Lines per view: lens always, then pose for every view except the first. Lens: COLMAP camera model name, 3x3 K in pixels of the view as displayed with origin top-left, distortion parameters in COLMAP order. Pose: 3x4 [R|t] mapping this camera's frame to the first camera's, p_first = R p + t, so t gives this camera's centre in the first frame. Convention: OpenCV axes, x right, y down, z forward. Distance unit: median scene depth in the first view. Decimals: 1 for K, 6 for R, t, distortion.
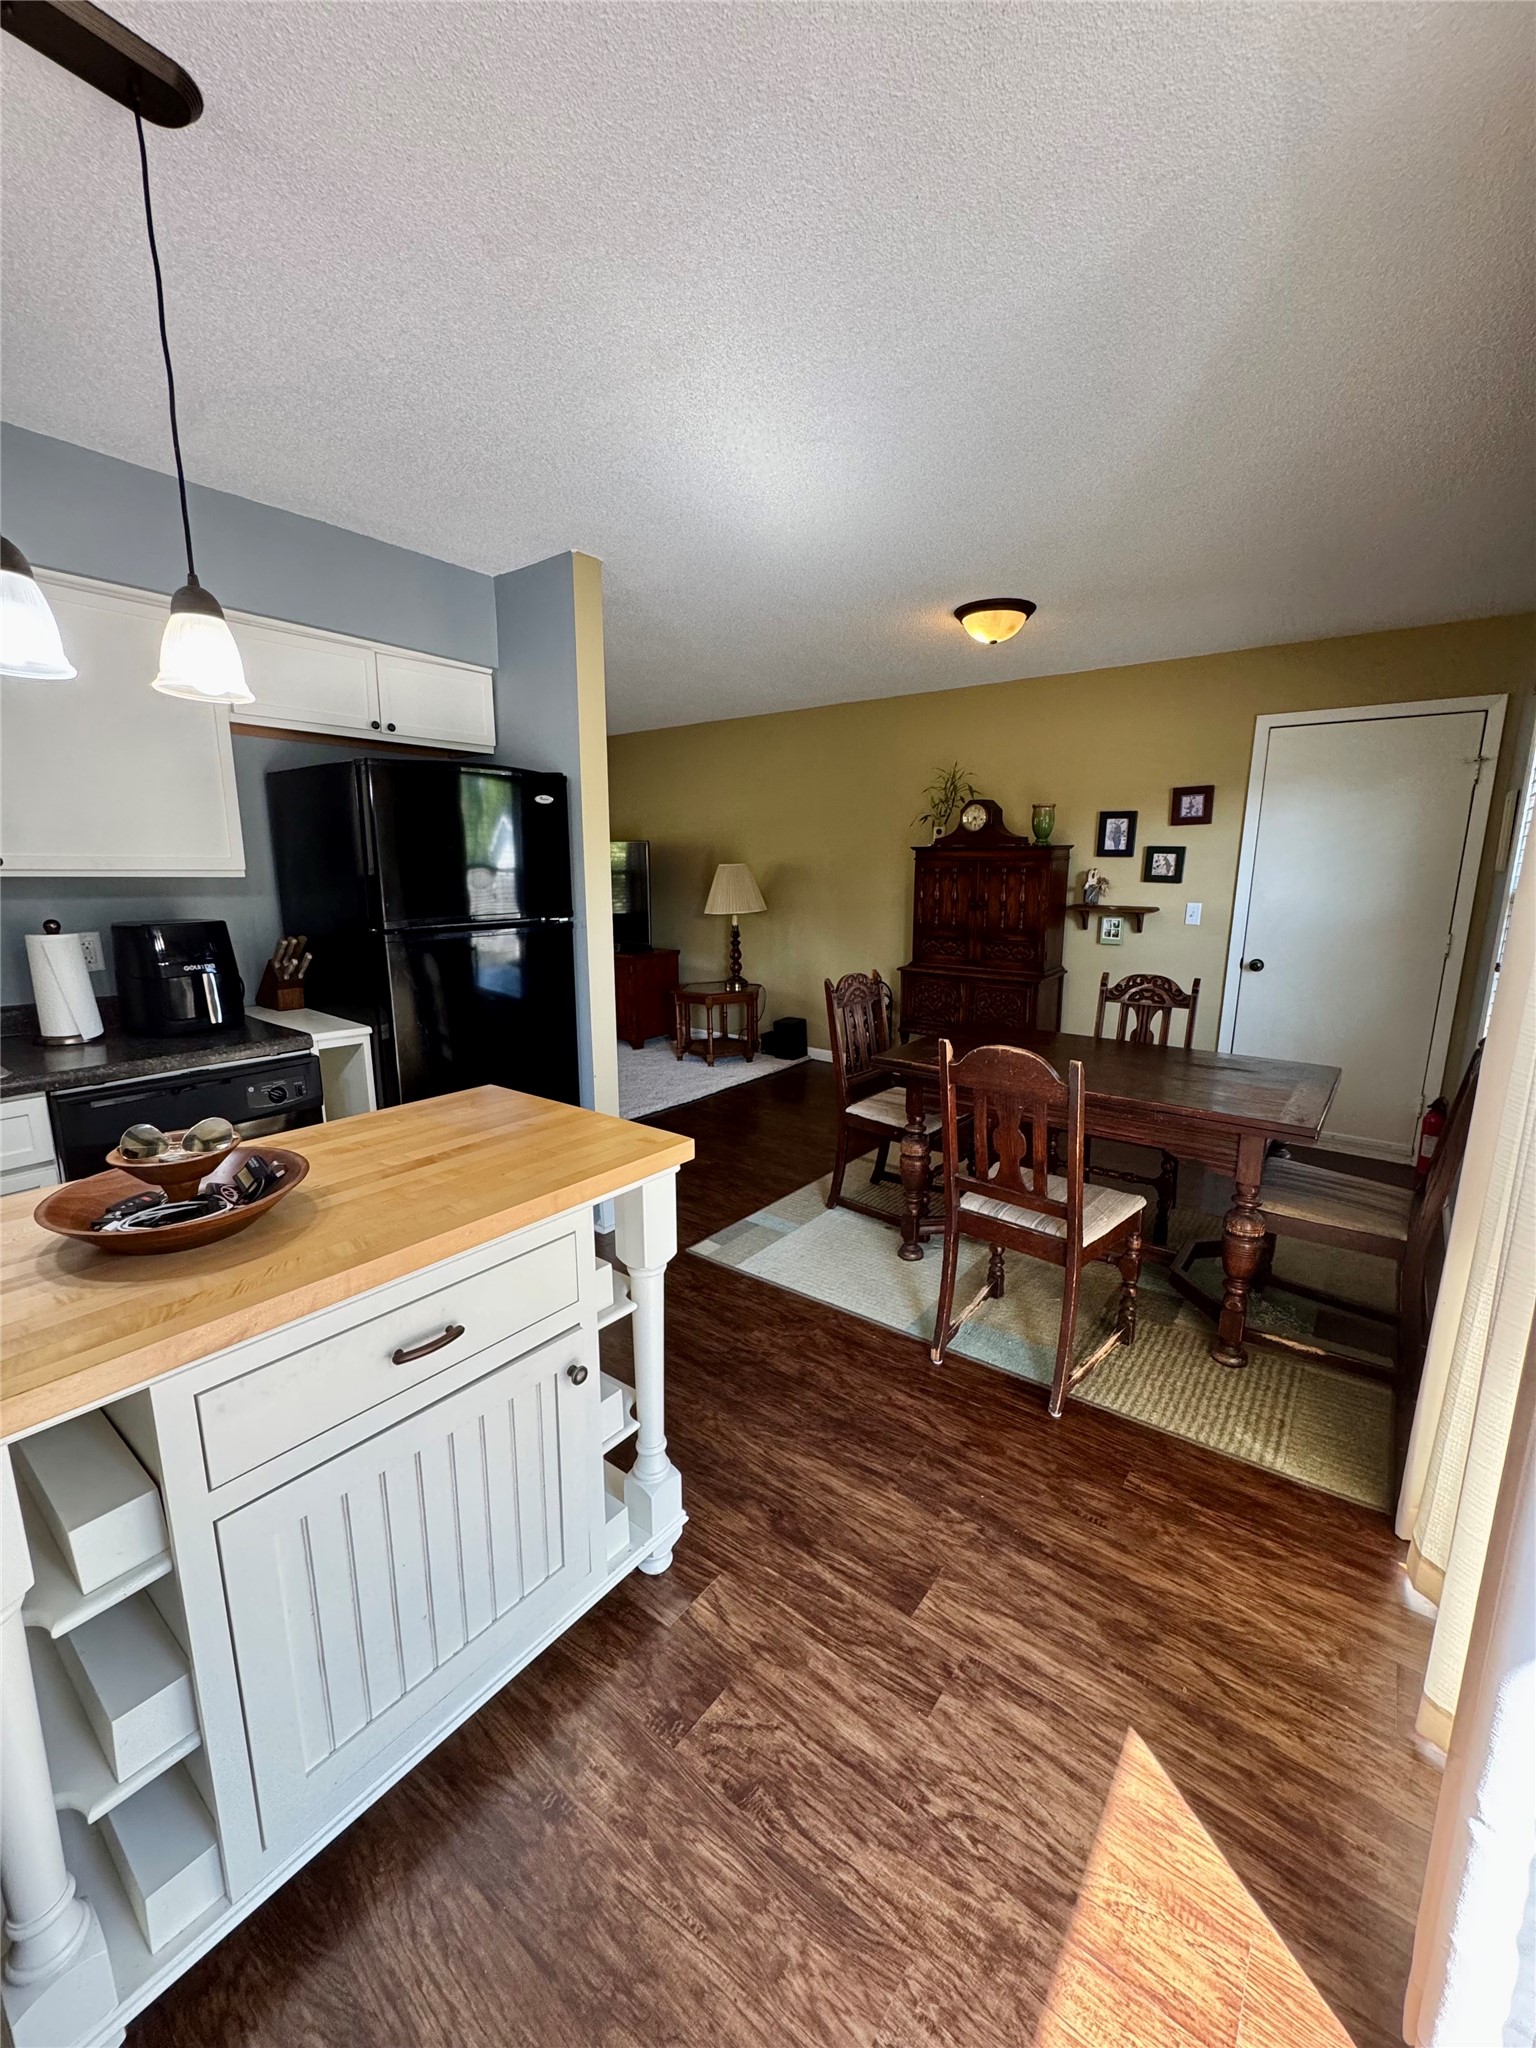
lens RADIAL K [[818.0, 0, 771.3], [0, 818.0, 1025.4], [0, 0, 1]] dist [-0.004150, 0.001260]
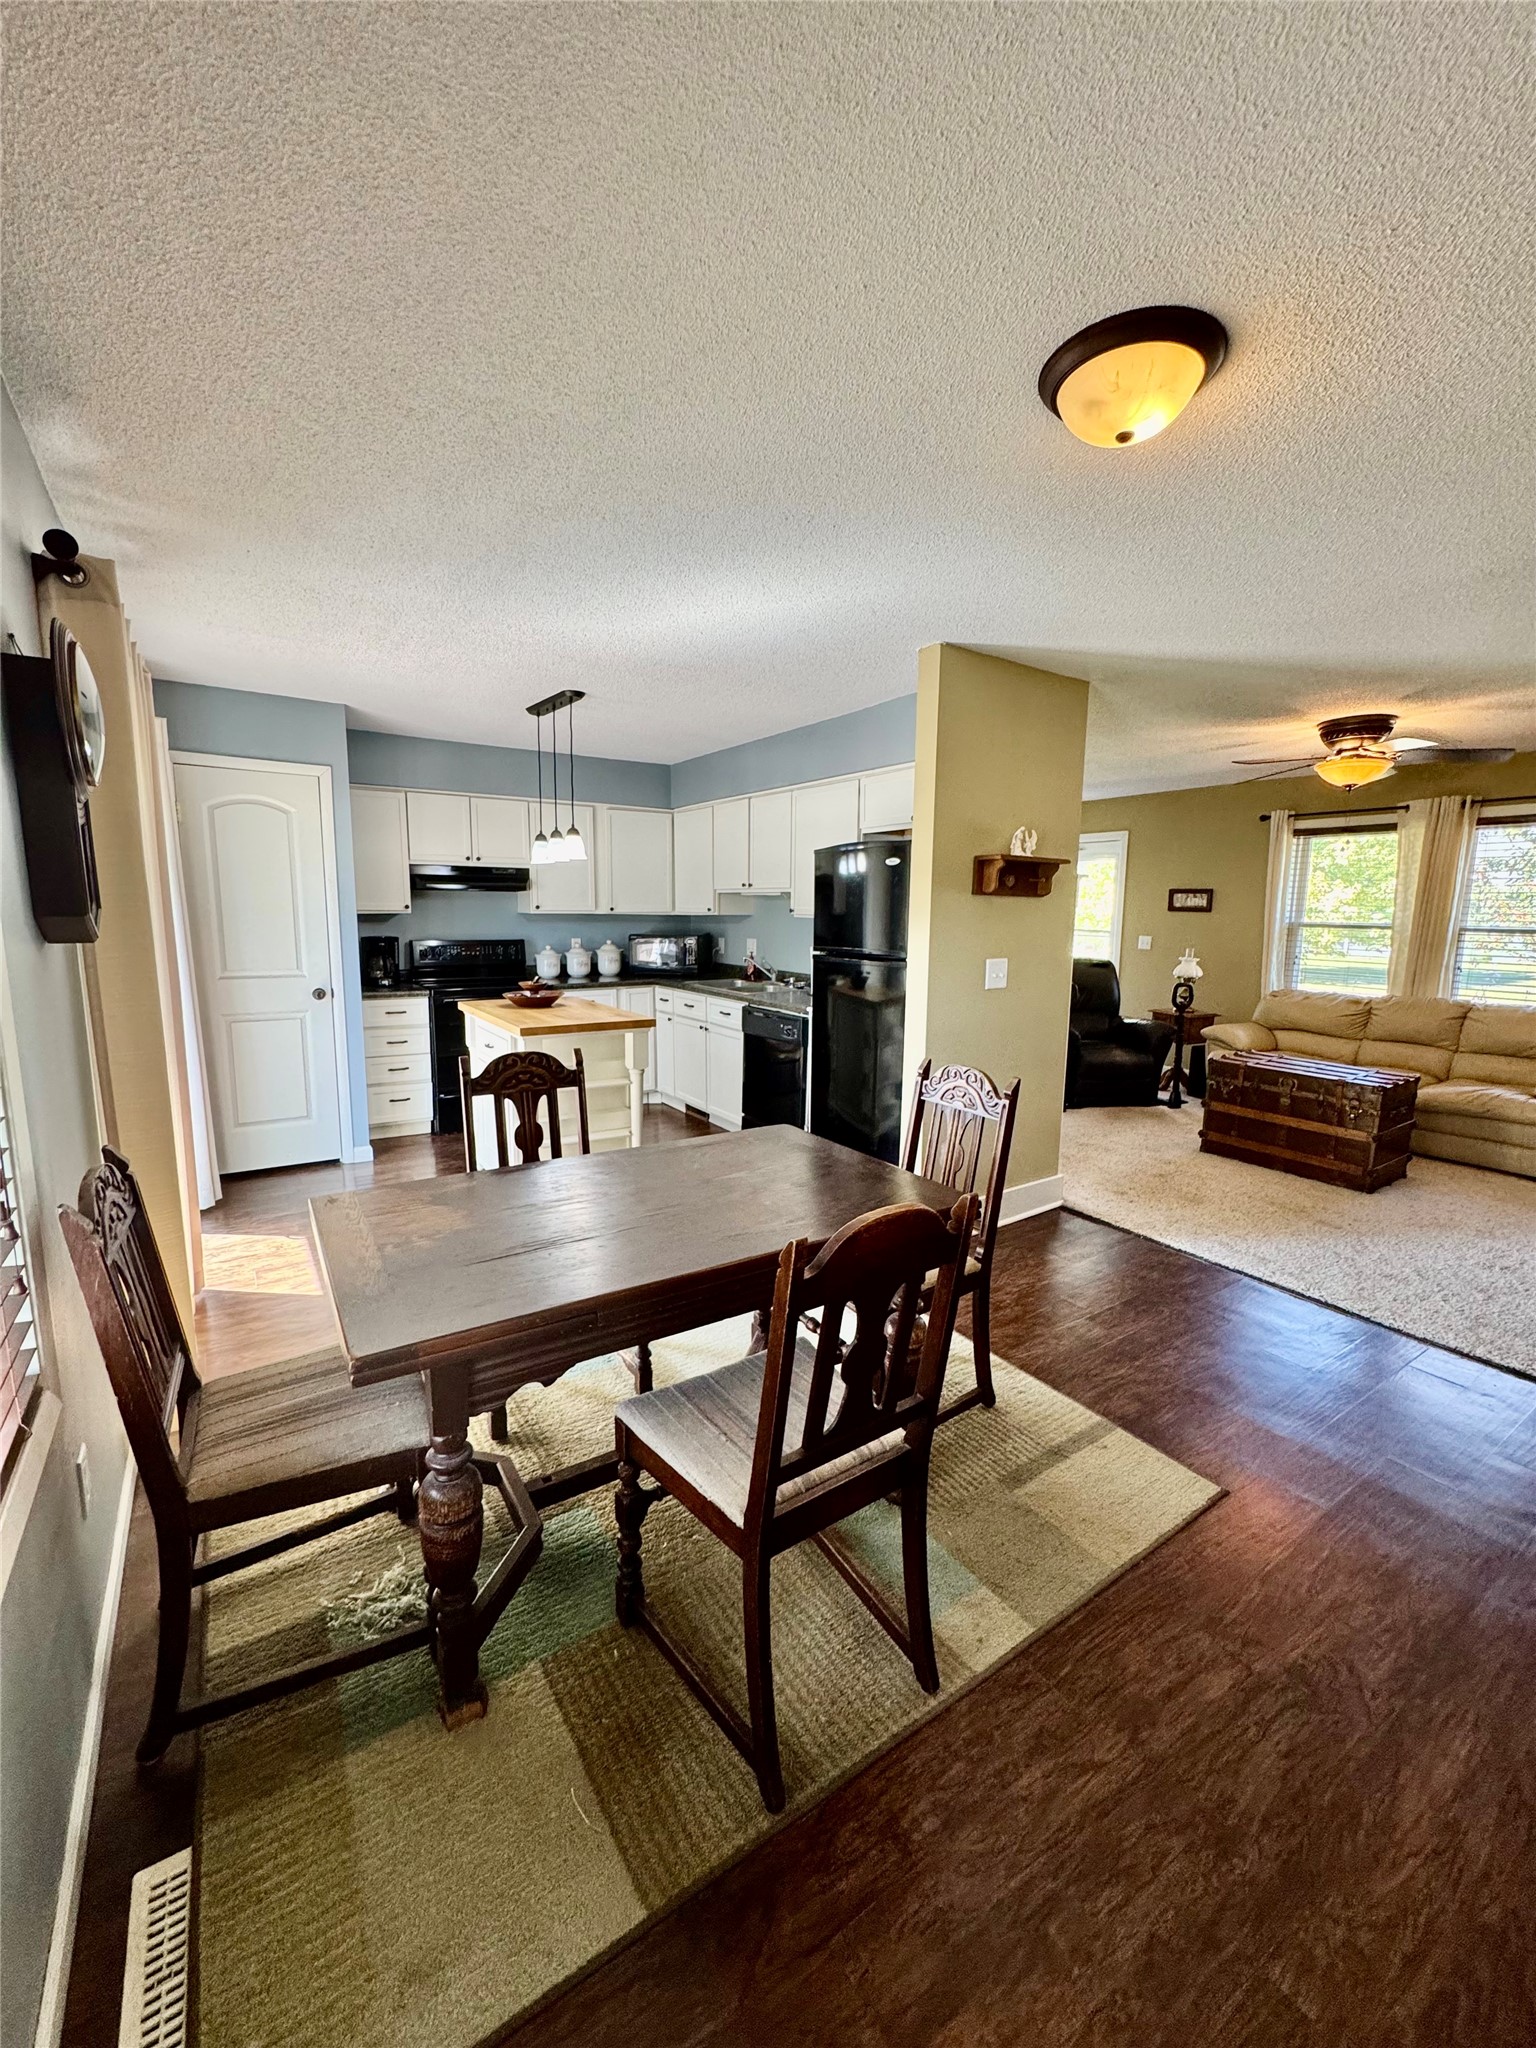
lens RADIAL K [[818.0, 0, 771.4], [0, 818.0, 1026.8], [0, 0, 1]] dist [-0.004150, 0.001260]
pose [[-0.323056, 0.126619, -0.937871, 1.943562], [-0.196288, 0.960494, 0.197285, -0.482199], [0.925800, 0.247827, -0.285439, 2.464718]]
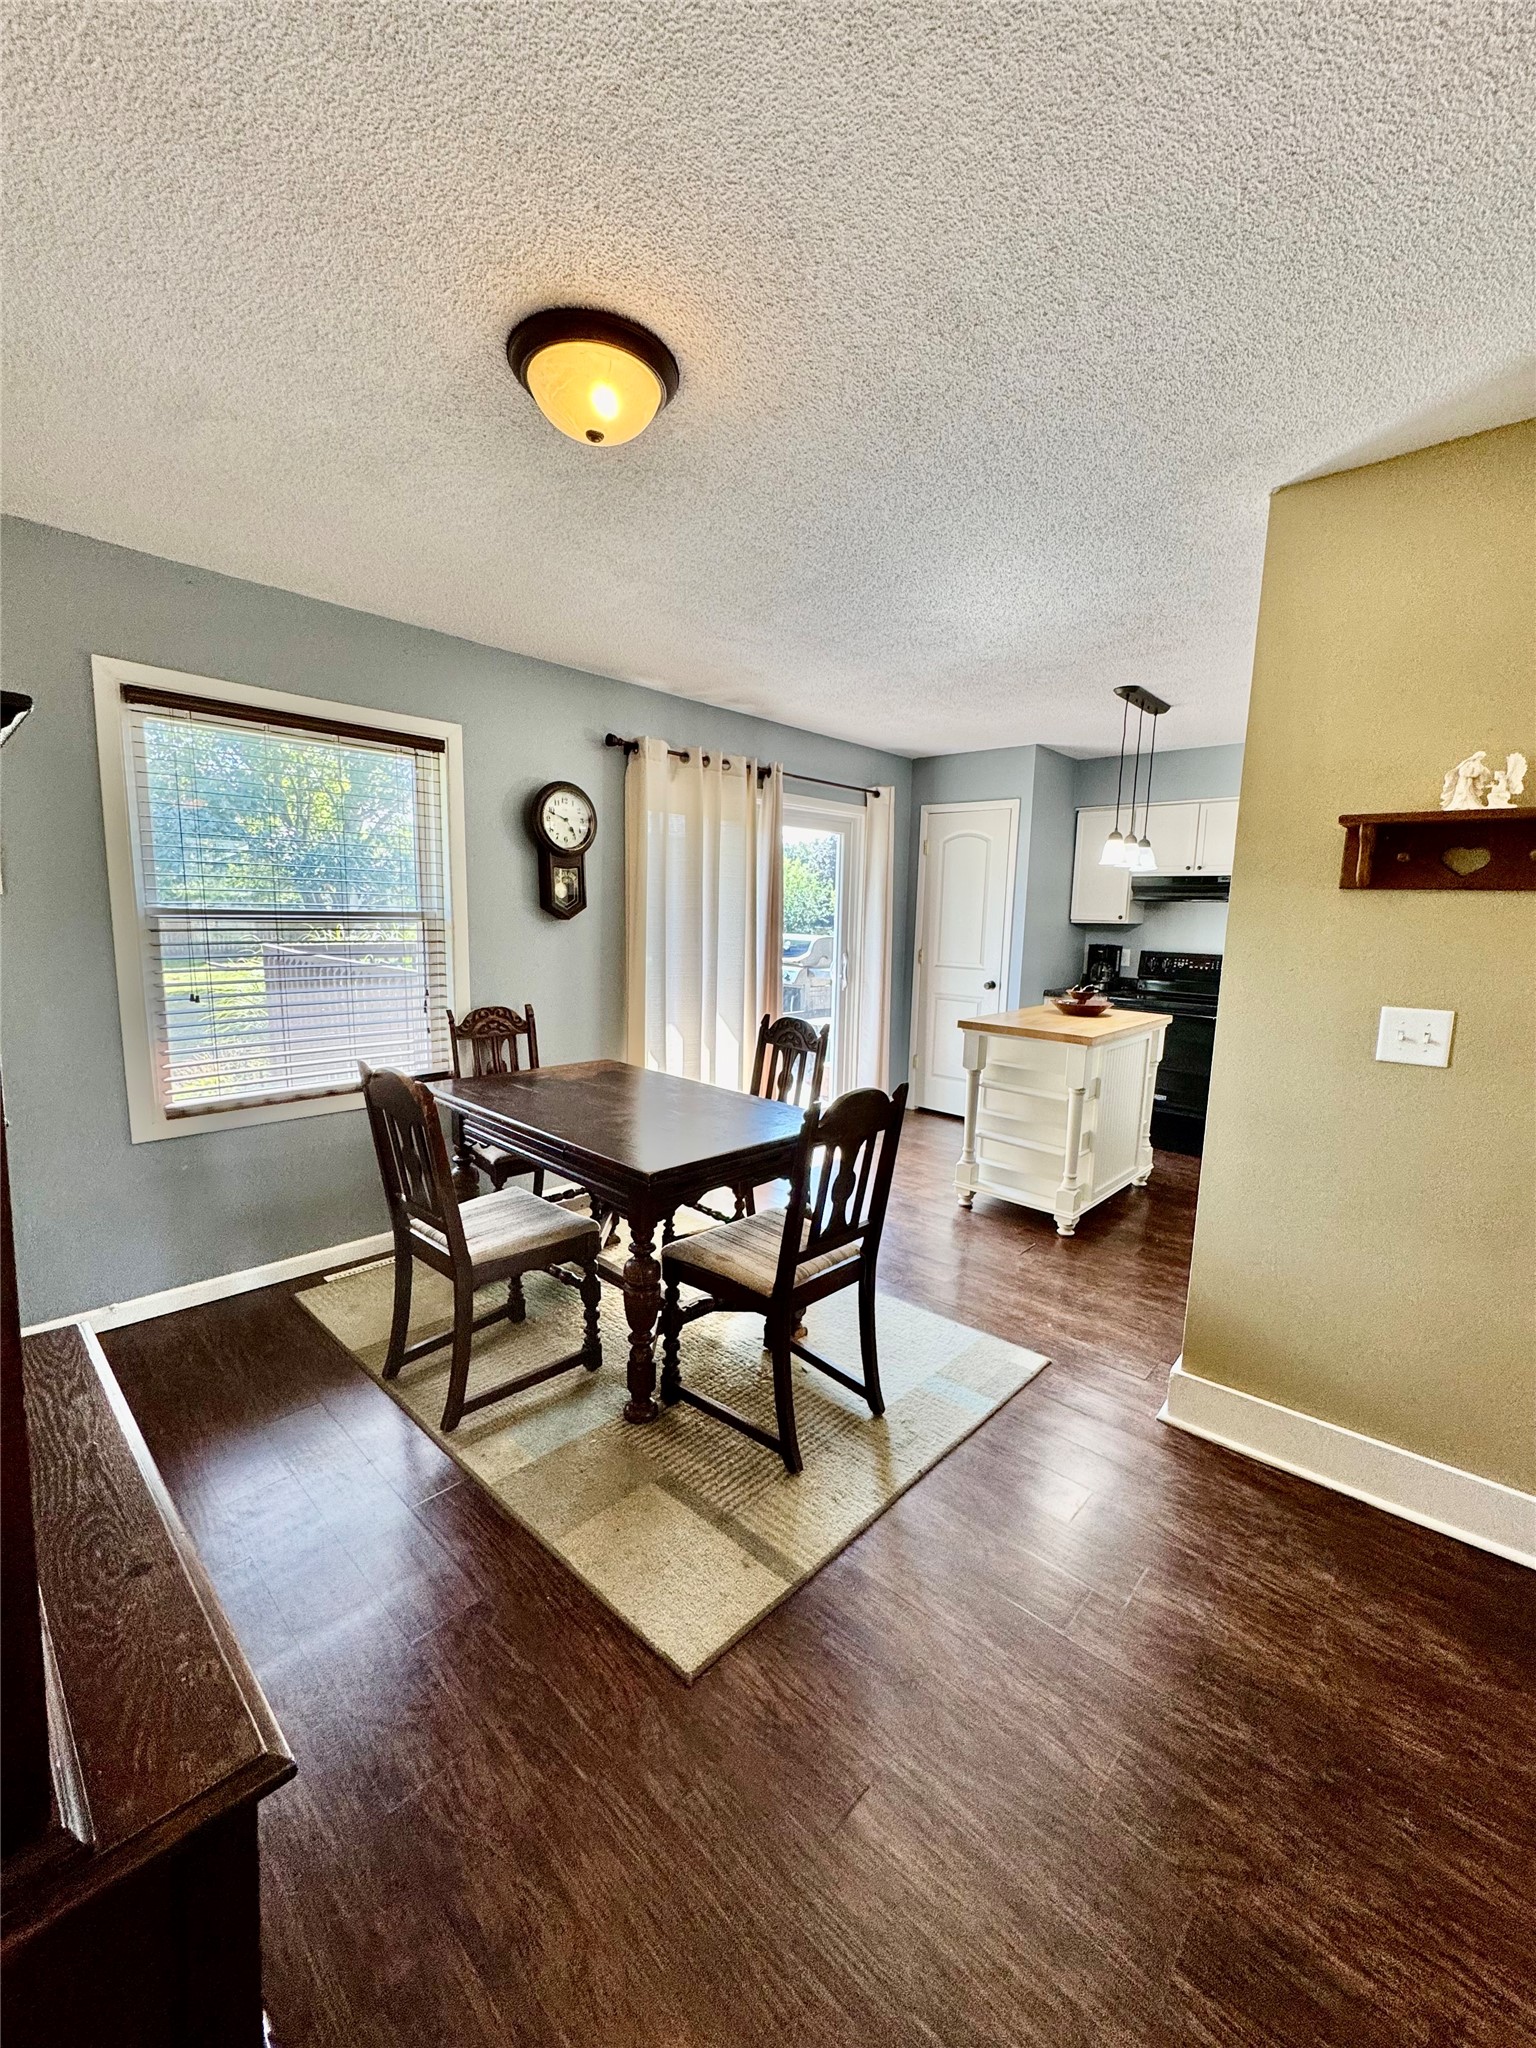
lens RADIAL K [[818.0, 0, 769.2], [0, 818.0, 1025.2], [0, 0, 1]] dist [-0.004150, 0.001260]
pose [[-0.994619, -0.038523, 0.096168, 0.259563], [-0.004743, 0.944251, 0.329192, -0.731659], [-0.103488, 0.326965, -0.939353, 3.711948]]
